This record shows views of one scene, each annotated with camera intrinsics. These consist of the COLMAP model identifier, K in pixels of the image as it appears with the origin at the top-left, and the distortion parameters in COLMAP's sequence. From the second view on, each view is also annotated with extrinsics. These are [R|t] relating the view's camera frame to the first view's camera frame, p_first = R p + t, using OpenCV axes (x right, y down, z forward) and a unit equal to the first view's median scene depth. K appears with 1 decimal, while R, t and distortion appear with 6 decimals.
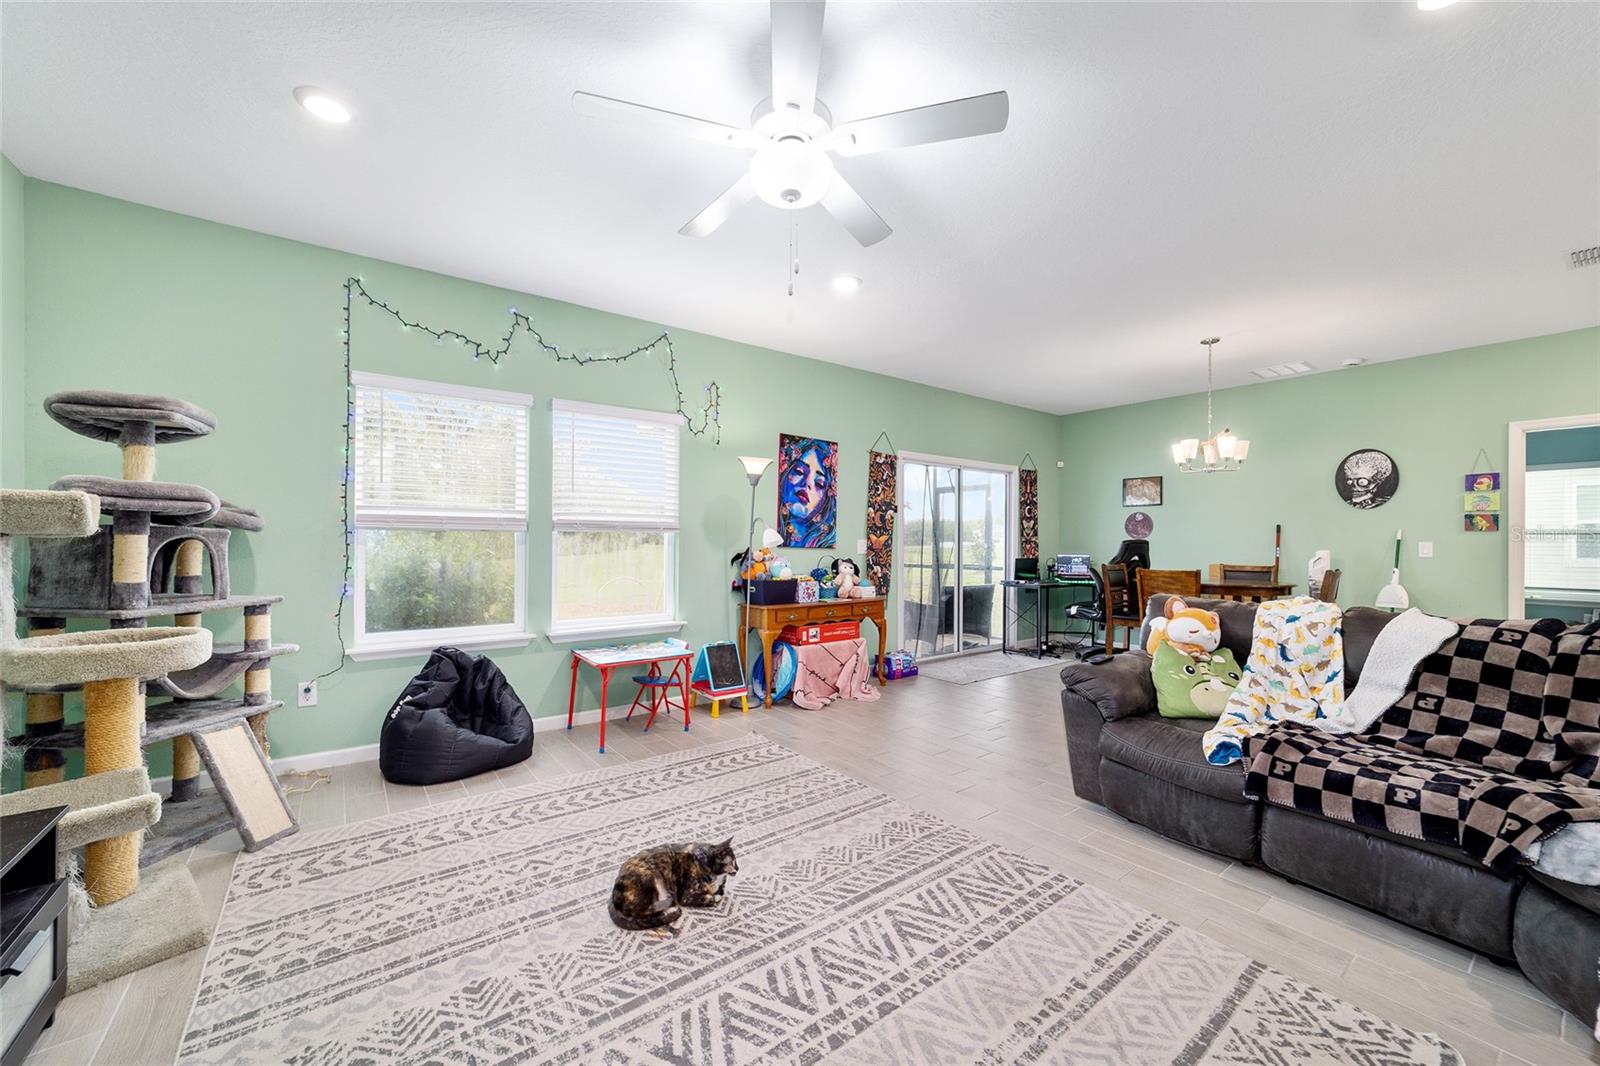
lens RADIAL K [[618.4, 0, 797.5], [0, 618.4, 542.9], [0, 0, 1]] dist [-0.019139, 0.009356]
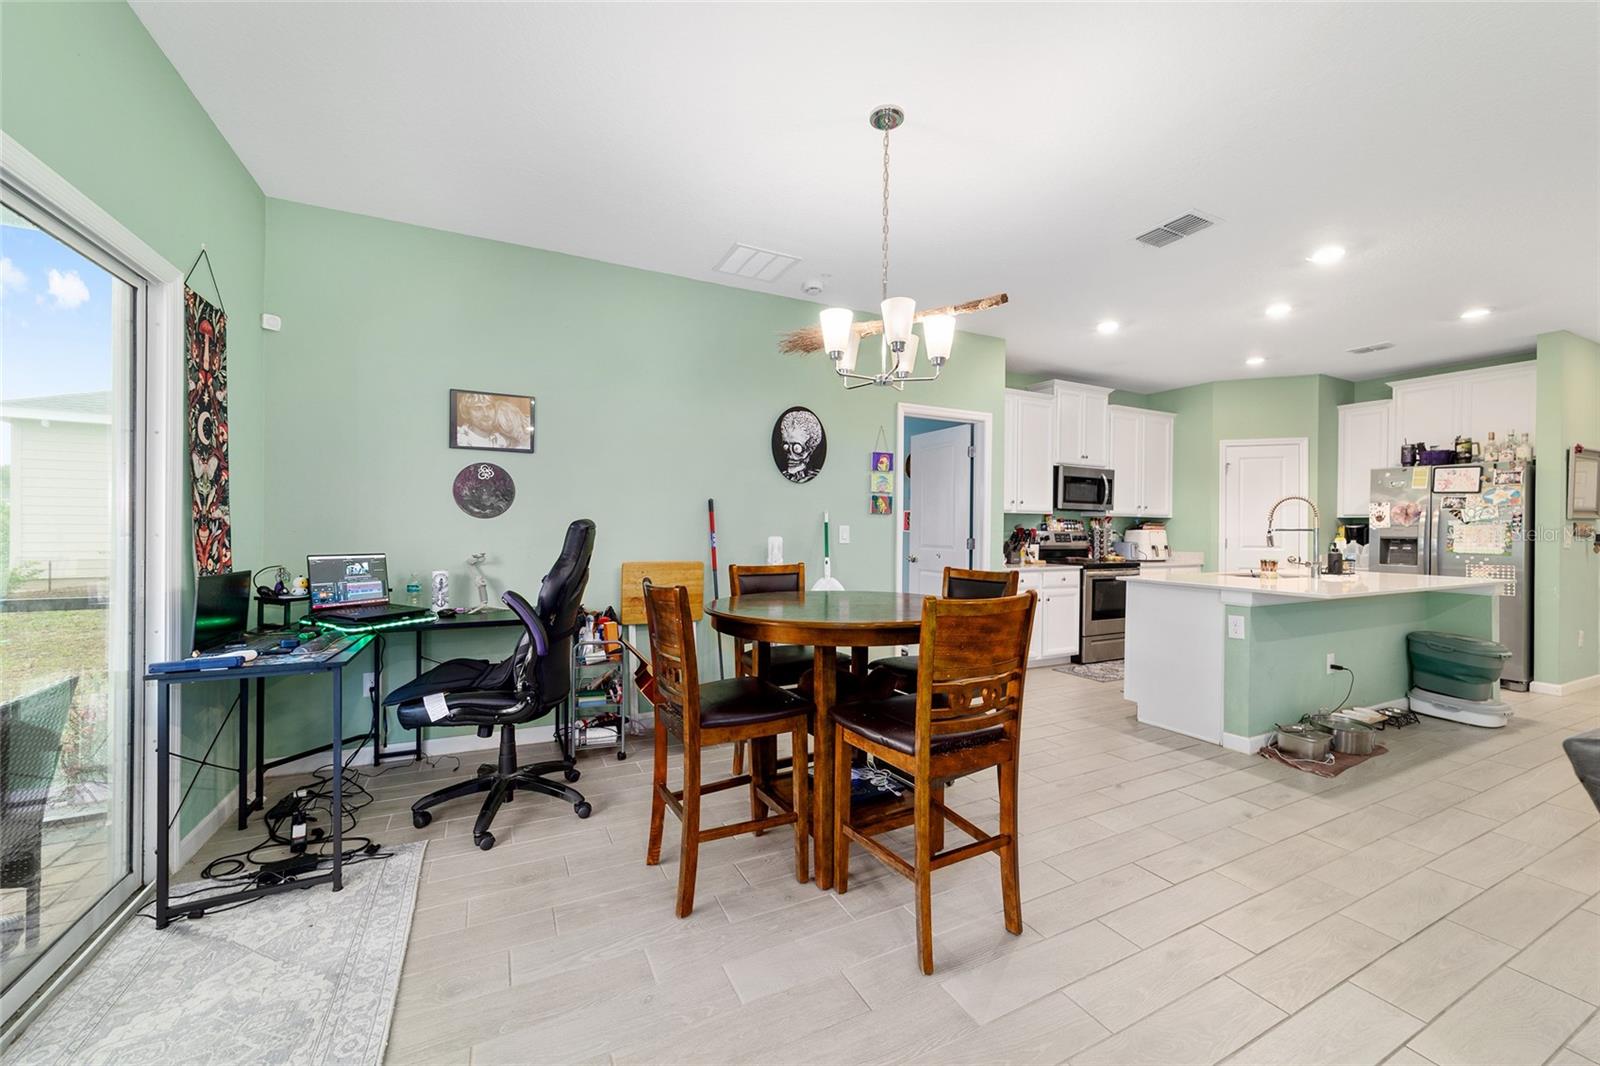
lens RADIAL K [[615.1, 0, 799.2], [0, 615.1, 531.8], [0, 0, 1]] dist [-0.019315, 0.009671]
pose [[0.181139, -0.010169, 0.983405, 0.169350], [-0.005311, 0.999922, 0.011318, -0.002232], [-0.983443, -0.007273, 0.181070, 0.946019]]
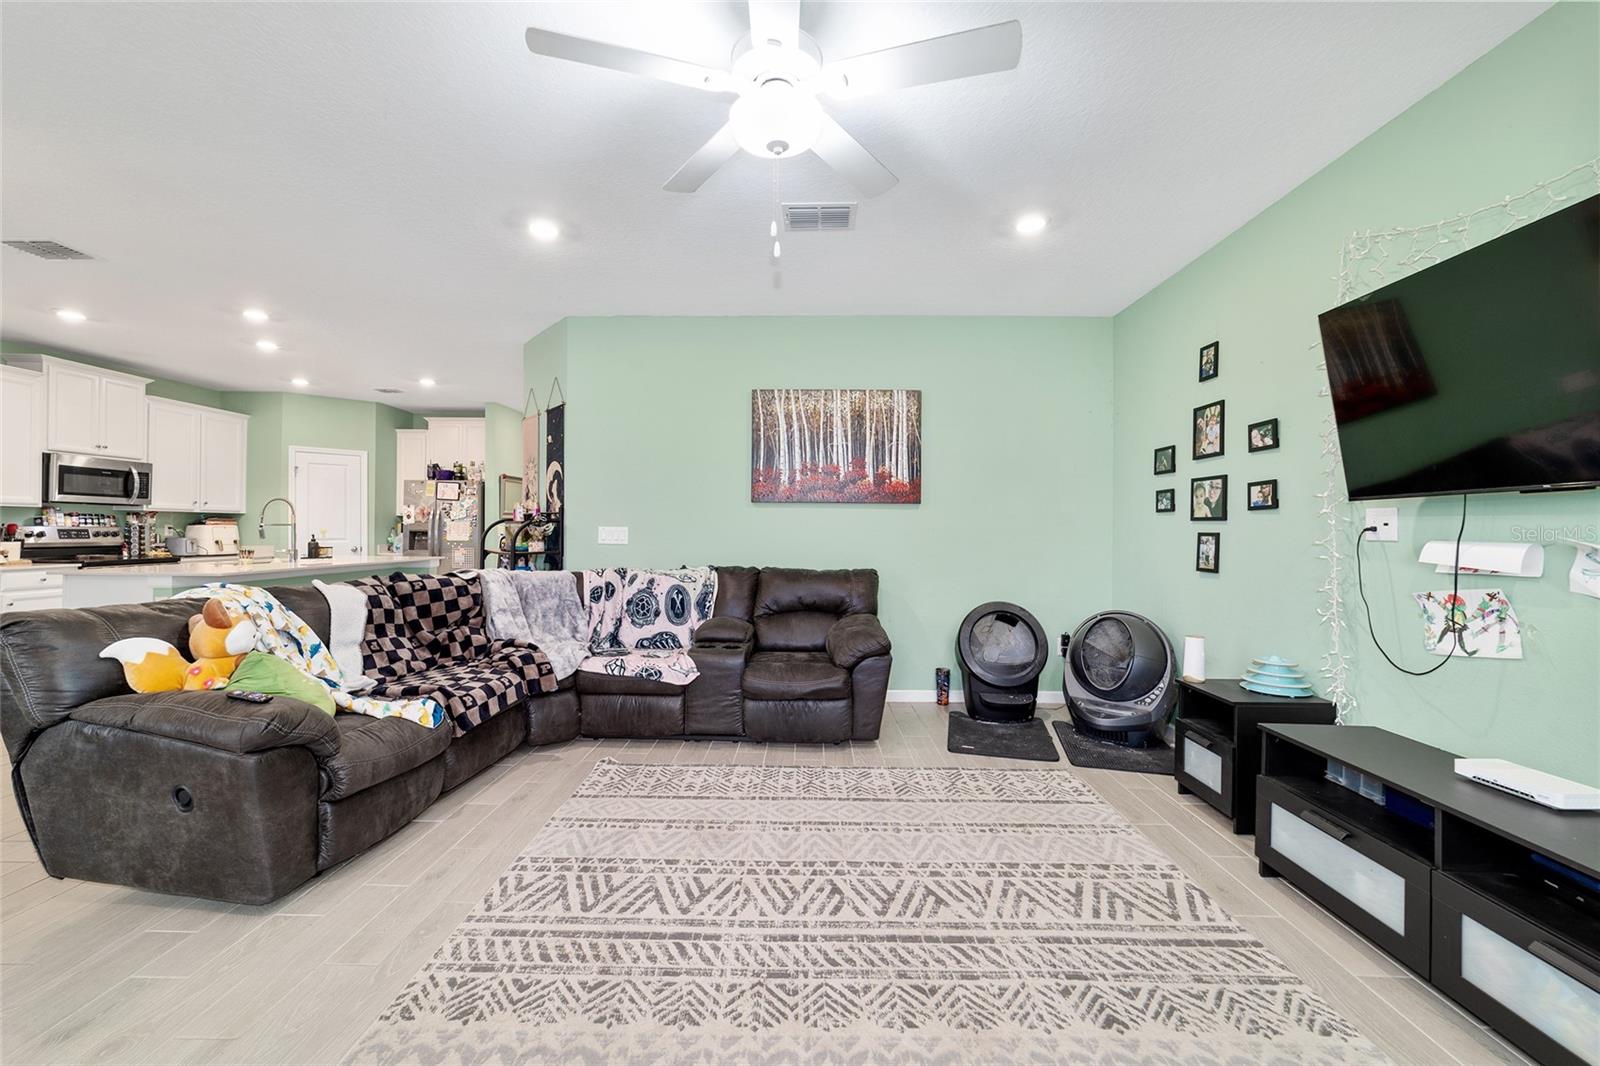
lens RADIAL K [[610.6, 0, 798.5], [0, 610.6, 528.8], [0, 0, 1]] dist [-0.020283, 0.009178]
pose [[-0.788311, -0.009616, 0.615202, -0.242105], [-0.008939, 0.999951, 0.004175, -0.004248], [-0.615212, -0.002208, -0.788358, 0.691817]]
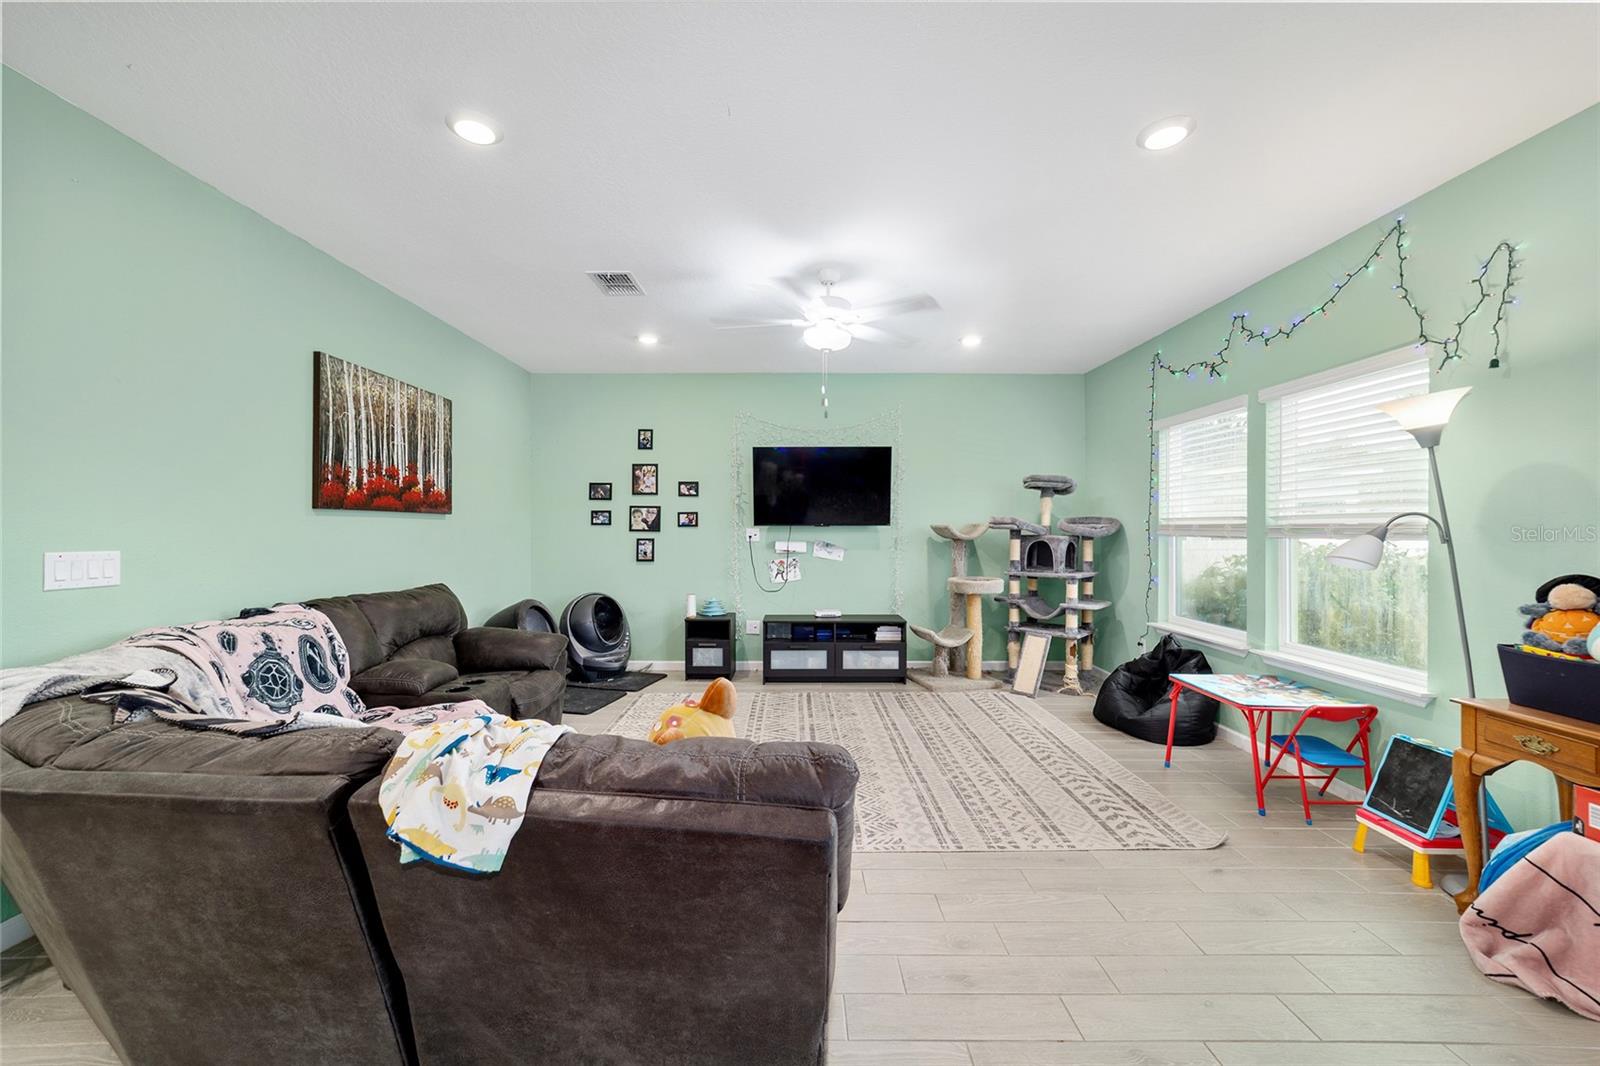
lens RADIAL K [[618.0, 0, 796.3], [0, 618.0, 528.0], [0, 0, 1]] dist [-0.017087, 0.009020]
pose [[-0.599574, -0.006045, -0.800296, 0.597818], [-0.007106, 0.999972, -0.002229, -0.021112], [0.800288, 0.004351, -0.599600, 0.820188]]
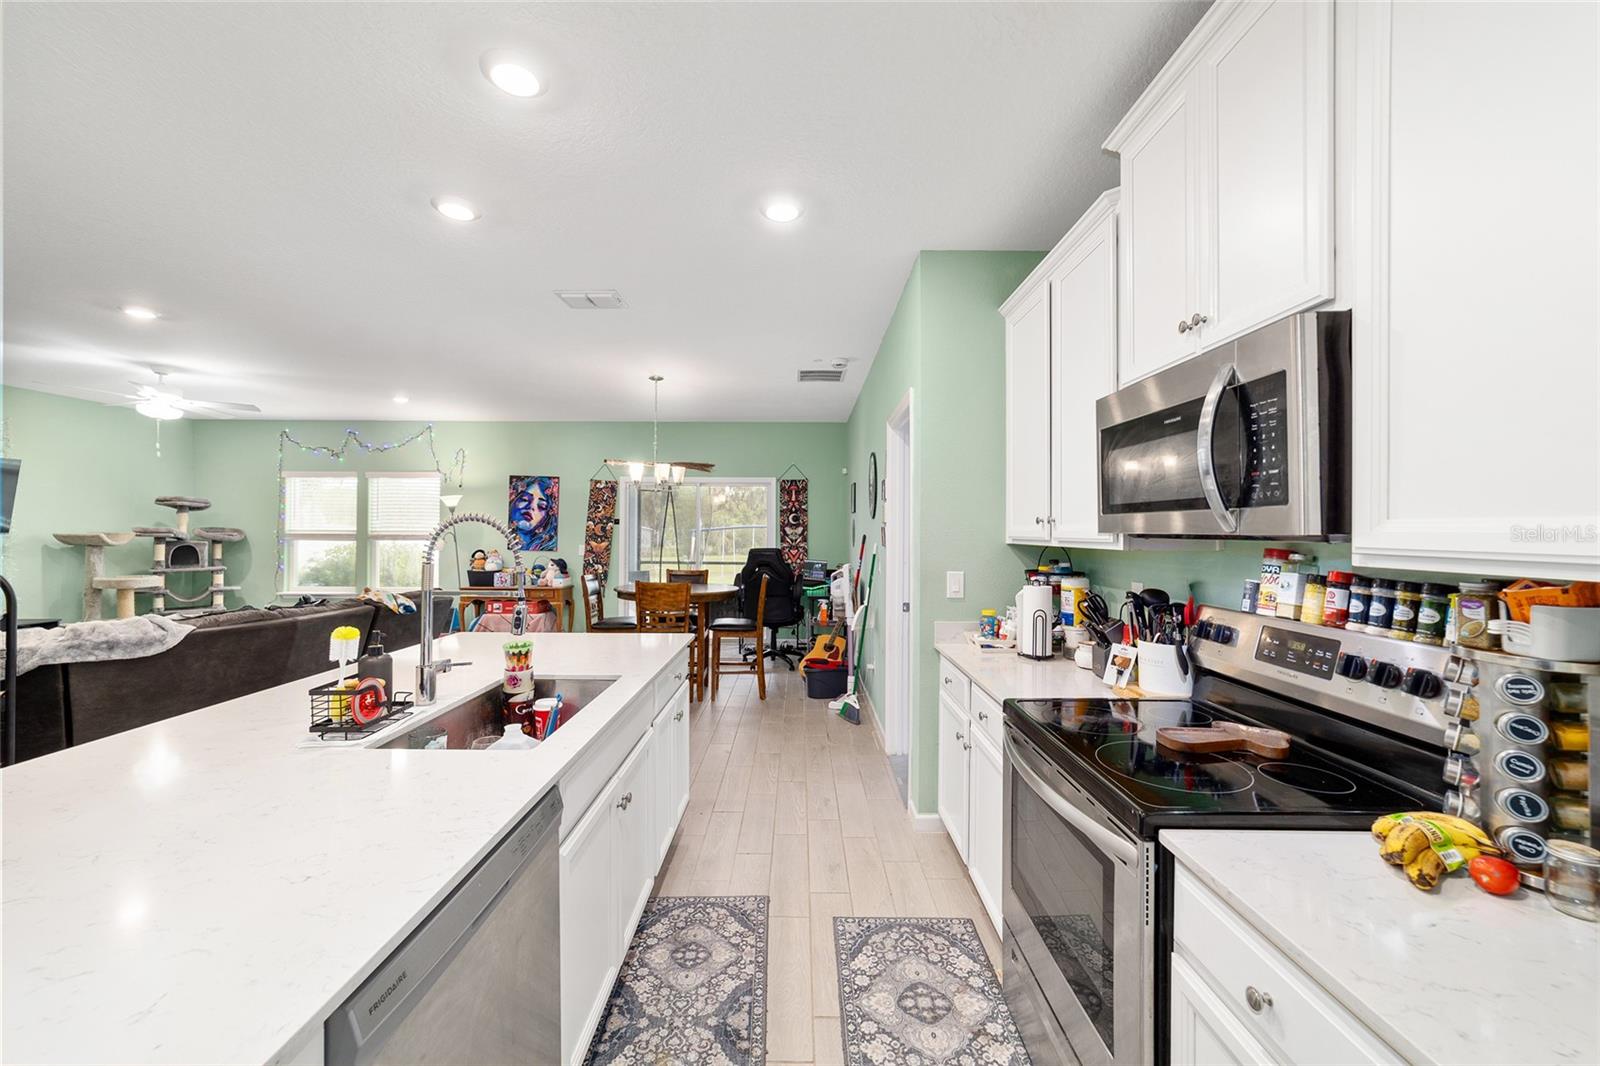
lens RADIAL K [[610.6, 0, 798.5], [0, 610.6, 528.8], [0, 0, 1]] dist [-0.020283, 0.009178]
pose [[0.799696, -0.002577, -0.600399, 1.523648], [-0.004000, 0.999946, -0.009620, -0.035140], [0.600391, 0.010095, 0.799643, 0.239254]]
